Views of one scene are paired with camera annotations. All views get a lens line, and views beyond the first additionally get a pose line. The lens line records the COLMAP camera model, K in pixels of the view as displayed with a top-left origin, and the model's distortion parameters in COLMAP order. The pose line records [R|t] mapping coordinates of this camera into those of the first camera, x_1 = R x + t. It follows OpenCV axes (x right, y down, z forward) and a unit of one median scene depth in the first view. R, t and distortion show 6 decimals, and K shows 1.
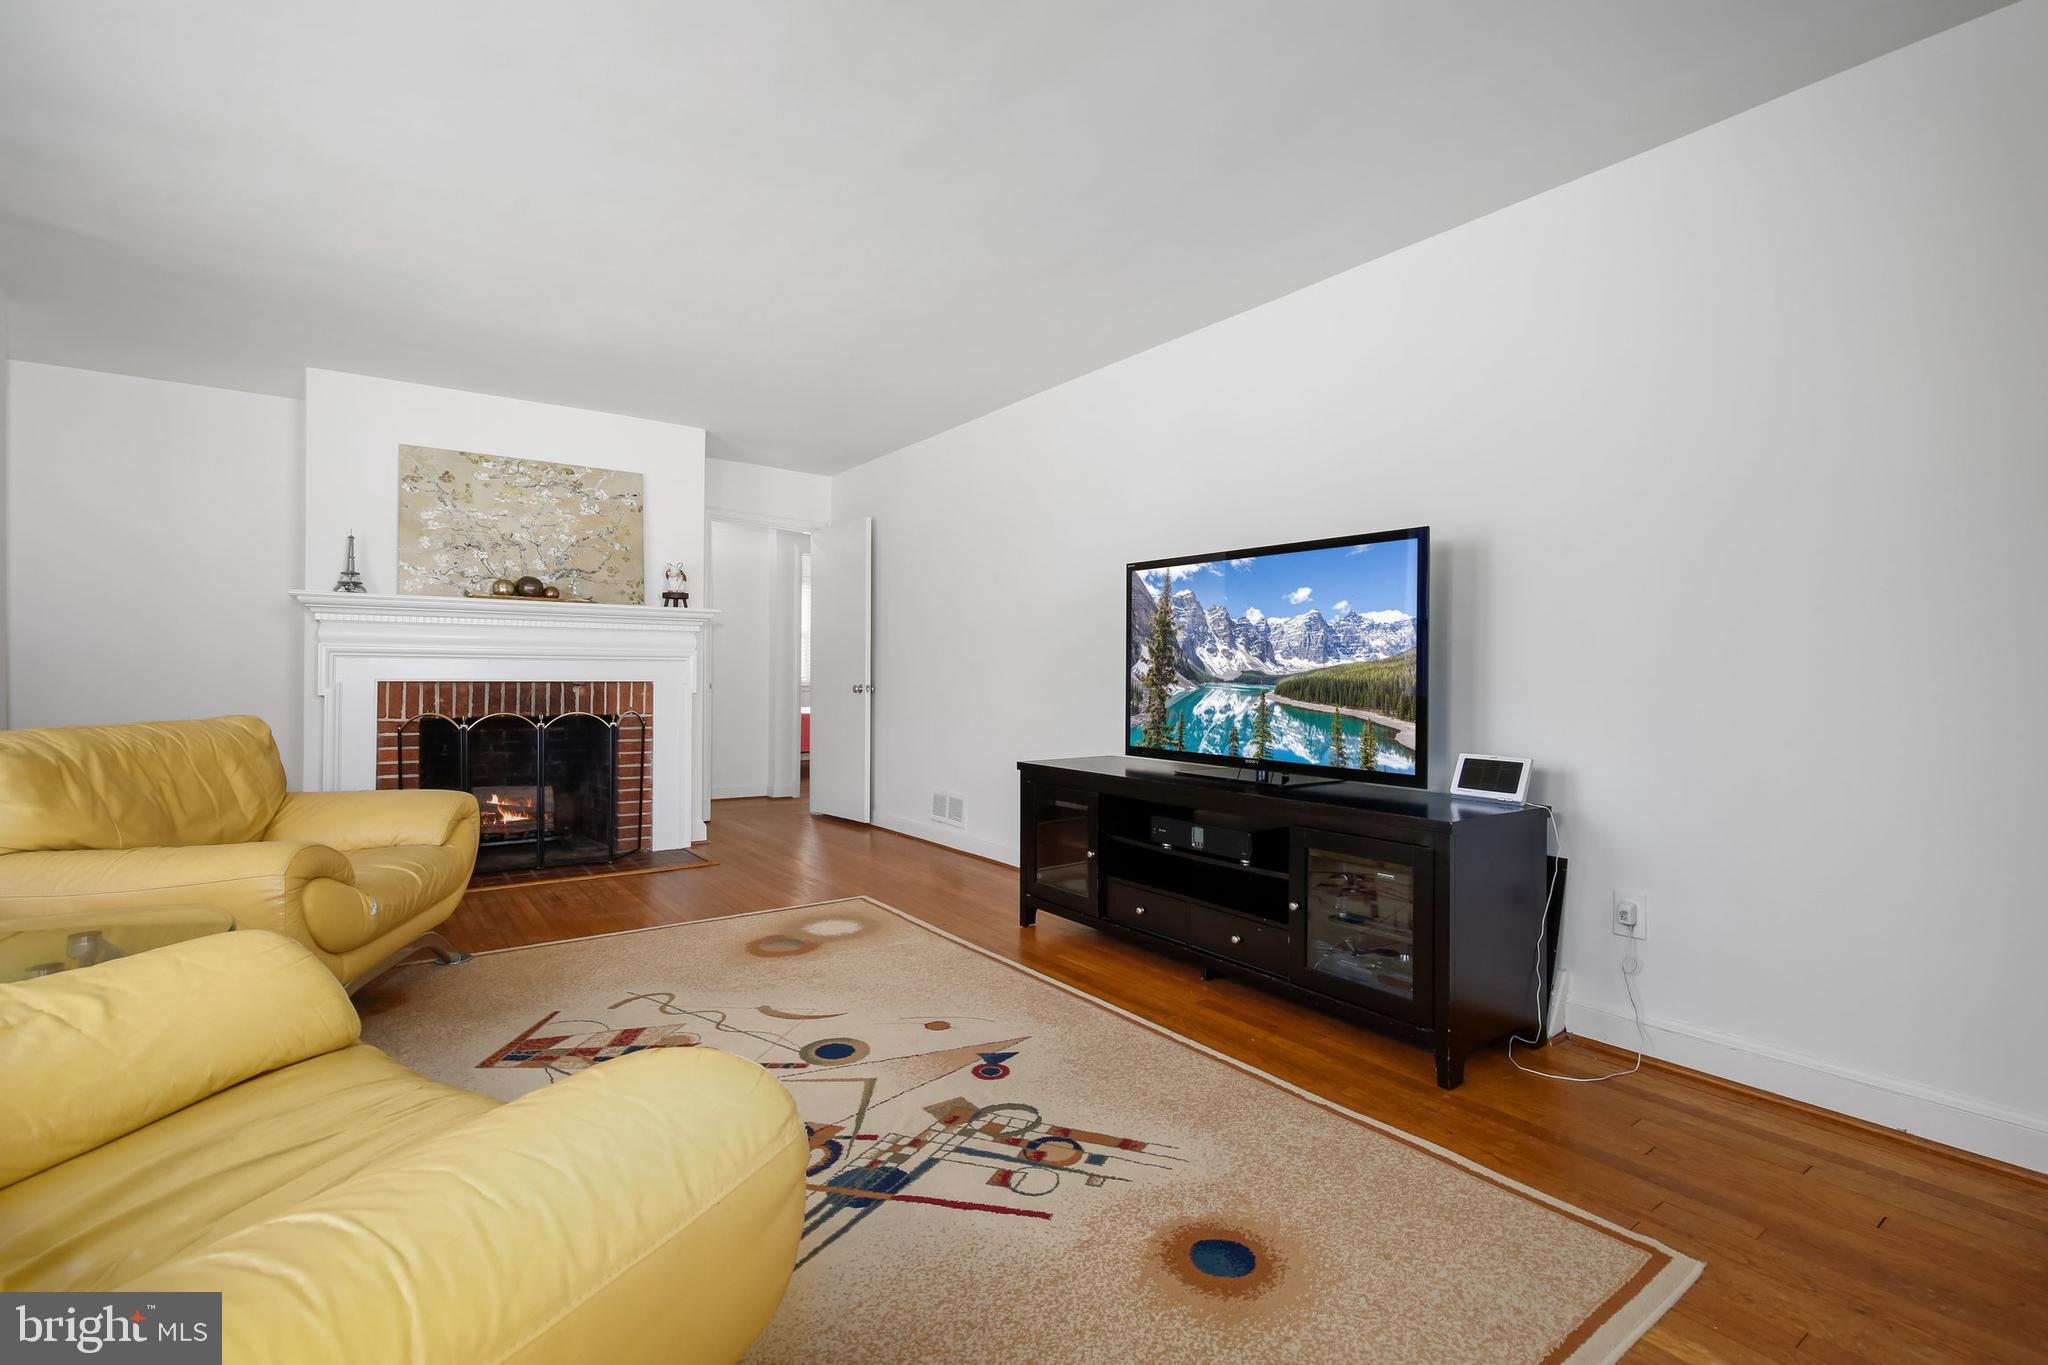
lens RADIAL K [[936.2, 0, 1023.0], [0, 936.2, 672.6], [0, 0, 1]] dist [0.007619, -0.004203]
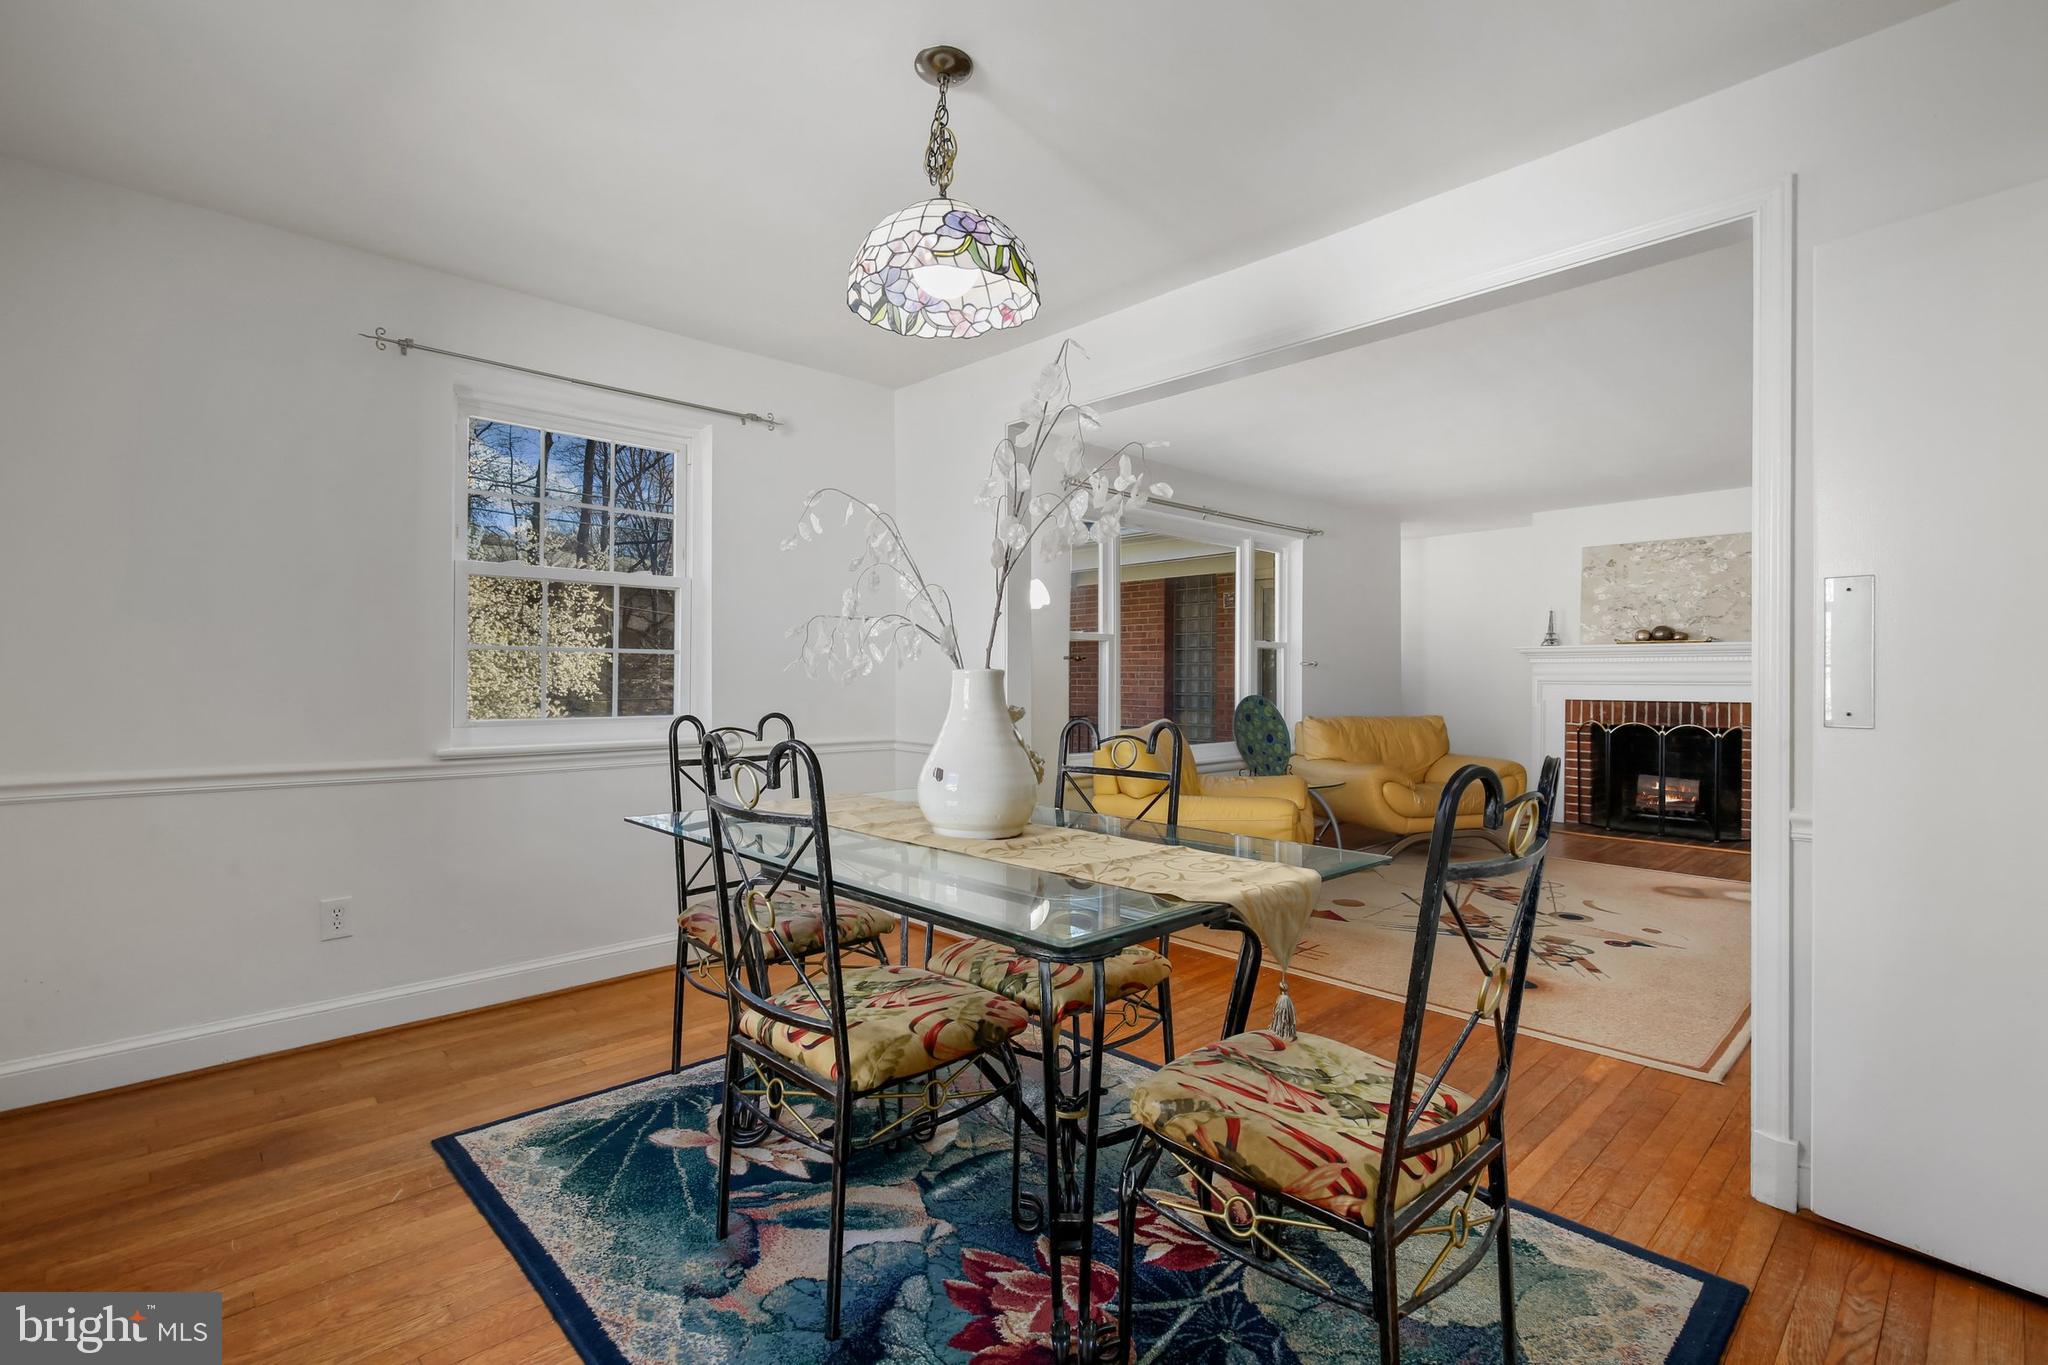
lens RADIAL K [[936.2, 0, 1028.3], [0, 936.2, 678.0], [0, 0, 1]] dist [0.007619, -0.004203]
pose [[0.143408, -0.005264, -0.989650, 0.973087], [-0.000953, 0.999985, -0.005457, -0.022503], [0.989663, 0.001725, 0.143400, -0.175972]]
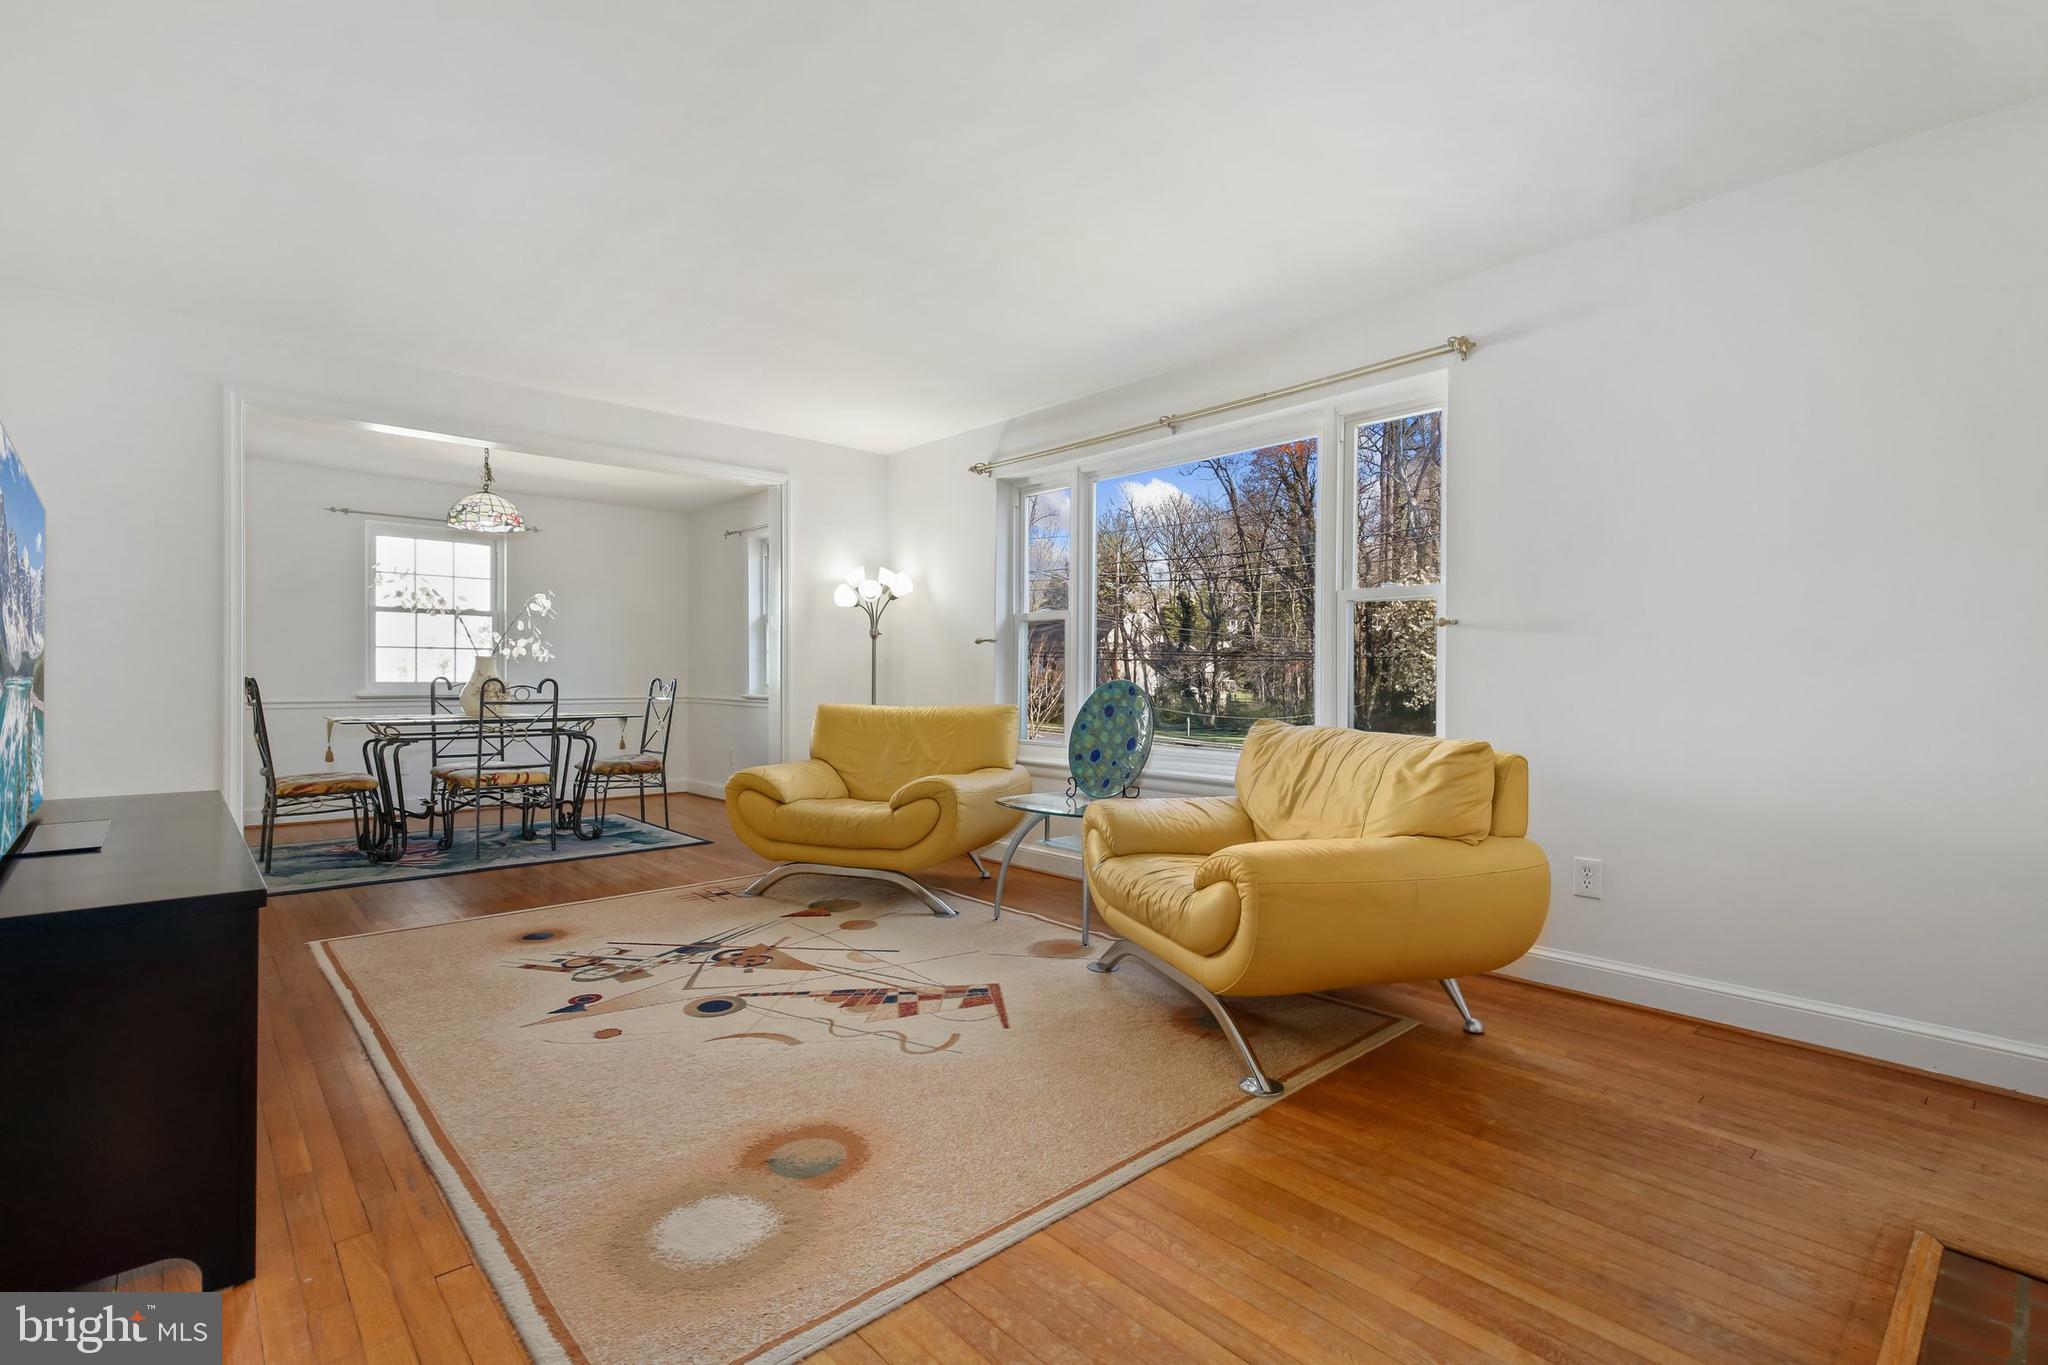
lens RADIAL K [[936.2, 0, 1022.2], [0, 936.2, 677.5], [0, 0, 1]] dist [0.007619, -0.004203]
pose [[-0.993669, -0.010172, -0.111886, -0.312158], [-0.010019, 0.999948, -0.001937, -0.002152], [0.111899, -0.000804, -0.993719, 1.542355]]
